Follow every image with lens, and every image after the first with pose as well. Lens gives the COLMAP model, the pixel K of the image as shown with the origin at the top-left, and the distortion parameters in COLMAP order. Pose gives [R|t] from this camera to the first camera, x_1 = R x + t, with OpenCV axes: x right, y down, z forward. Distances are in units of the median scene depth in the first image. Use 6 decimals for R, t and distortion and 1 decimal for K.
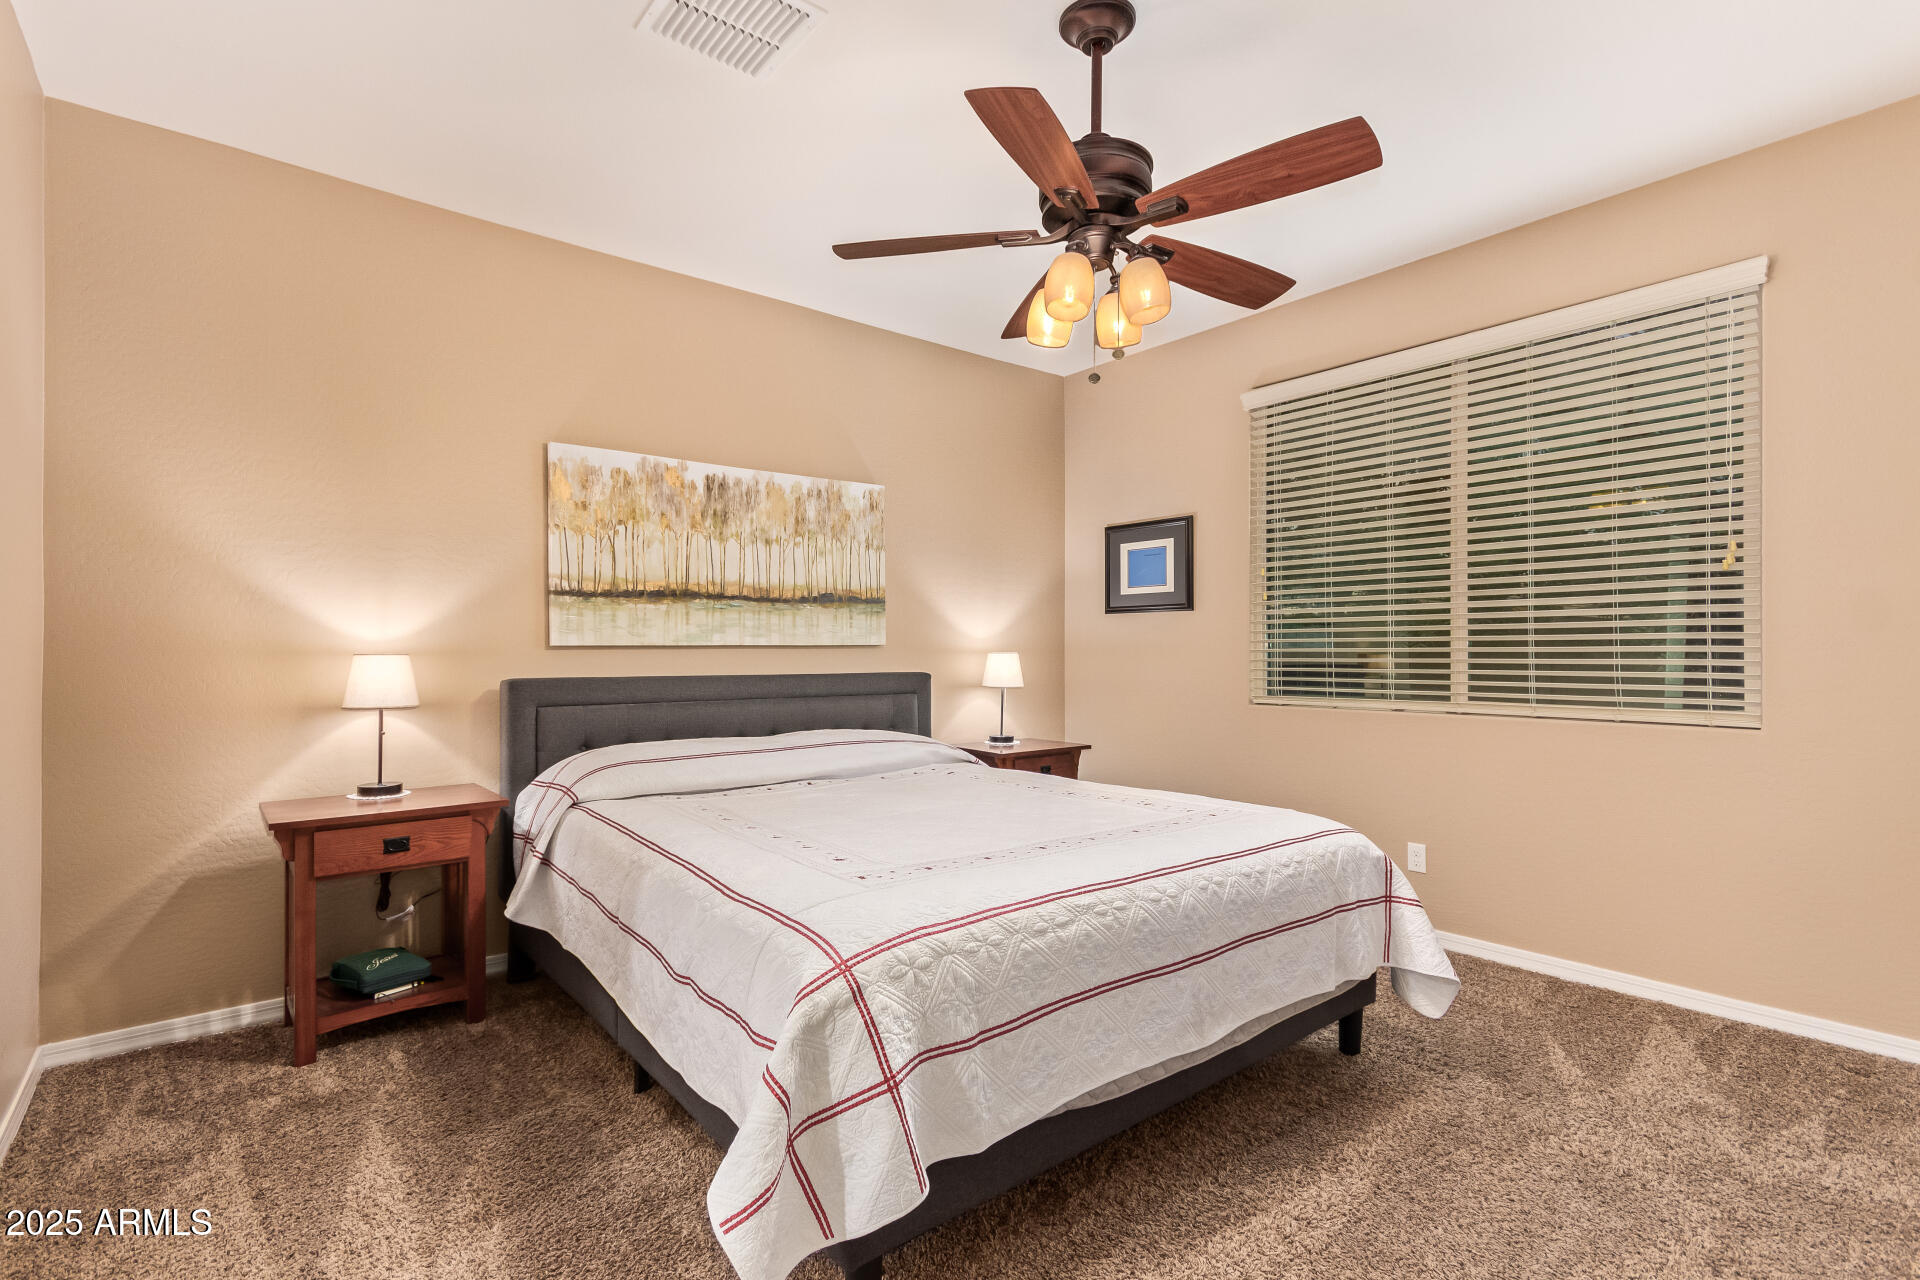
lens RADIAL K [[891.8, 0, 953.9], [0, 891.8, 646.0], [0, 0, 1]] dist [0.005137, 0.000051]
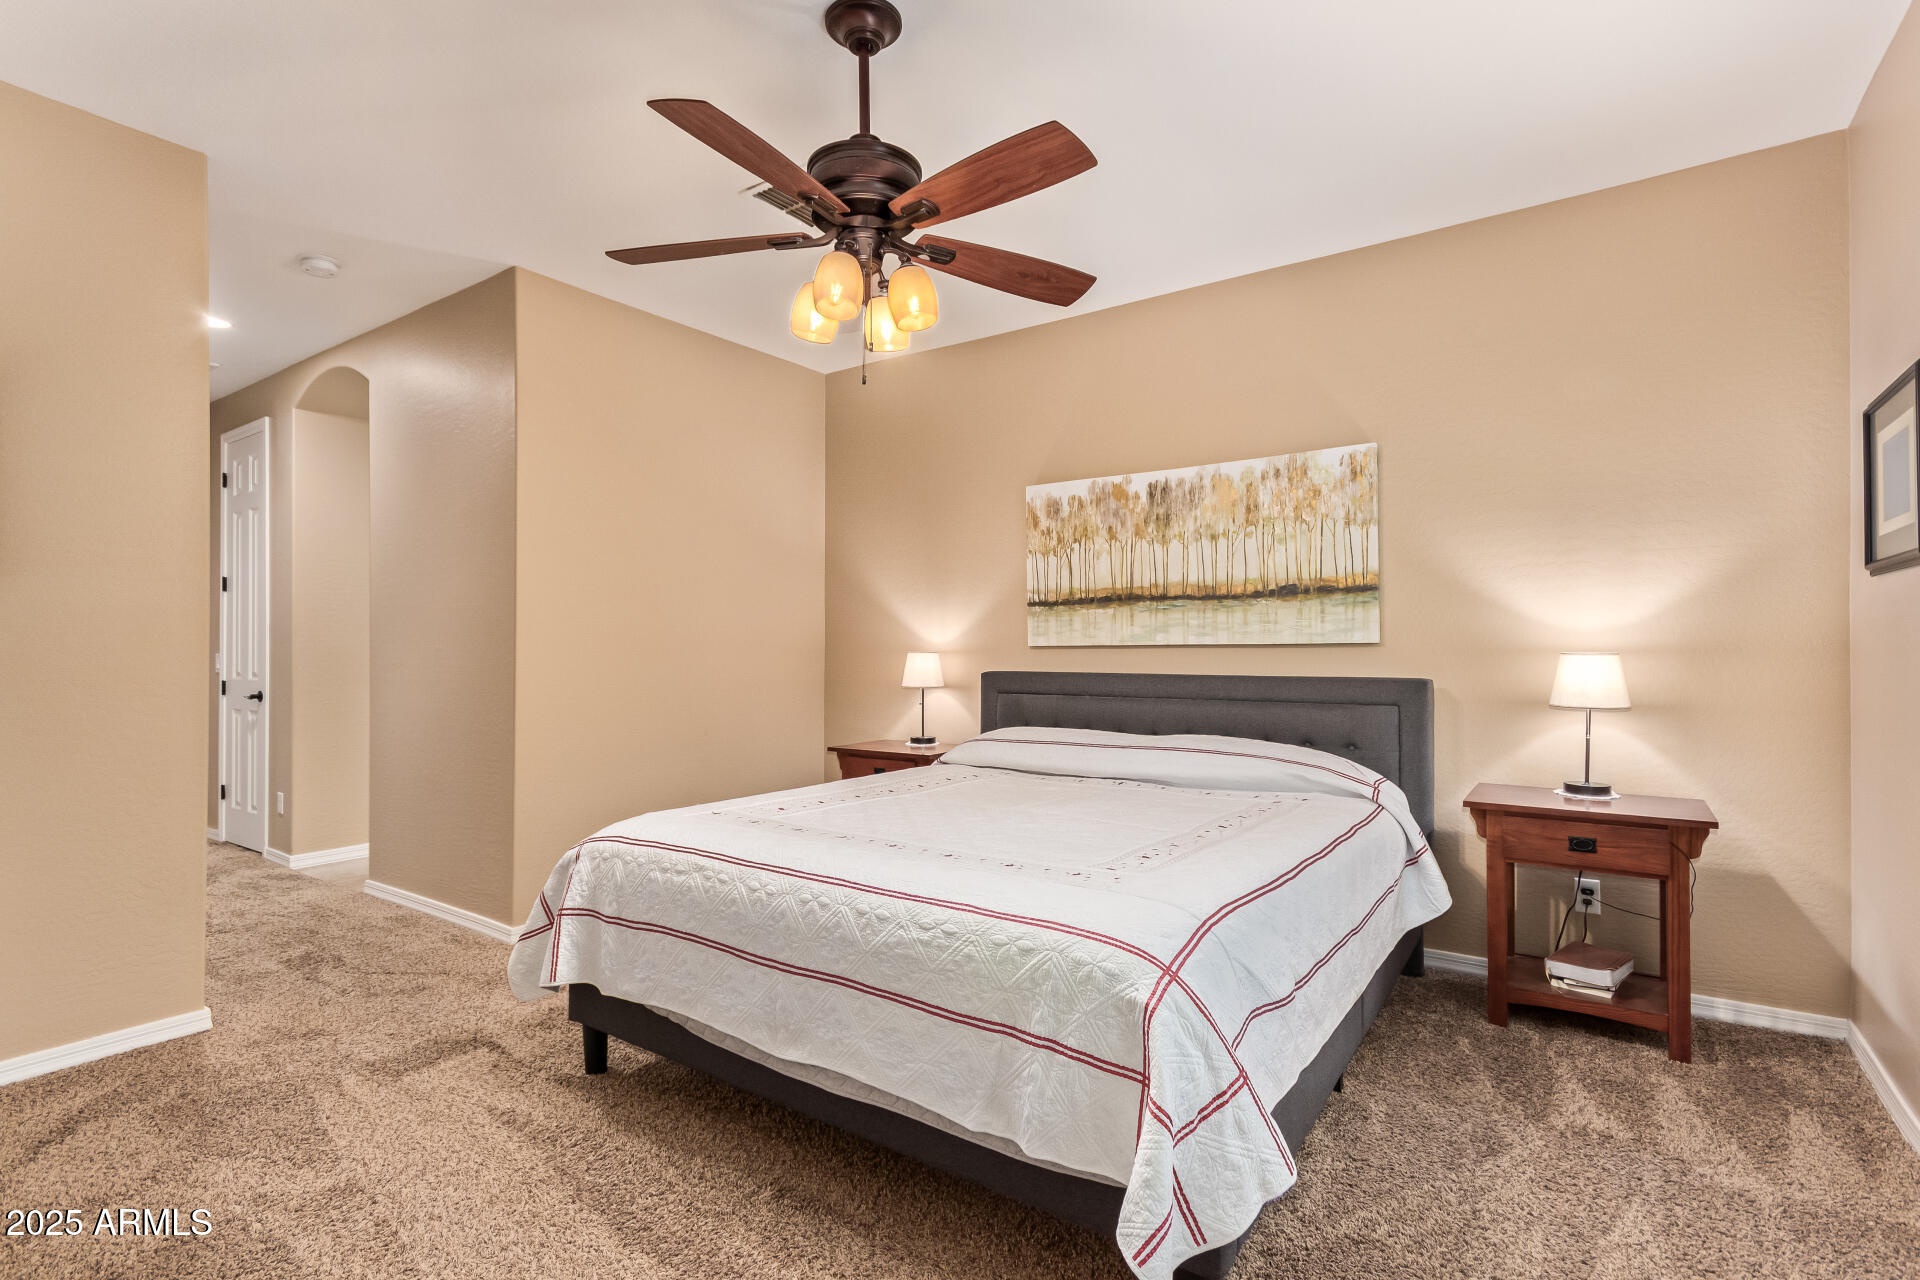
lens RADIAL K [[898.3, 0, 945.3], [0, 898.3, 647.8], [0, 0, 1]] dist [-0.001200, -0.000062]
pose [[0.281806, 0.001418, -0.959470, 0.657828], [0.007459, 0.999965, 0.003669, -0.002995], [0.959442, -0.008191, 0.281786, 0.458411]]
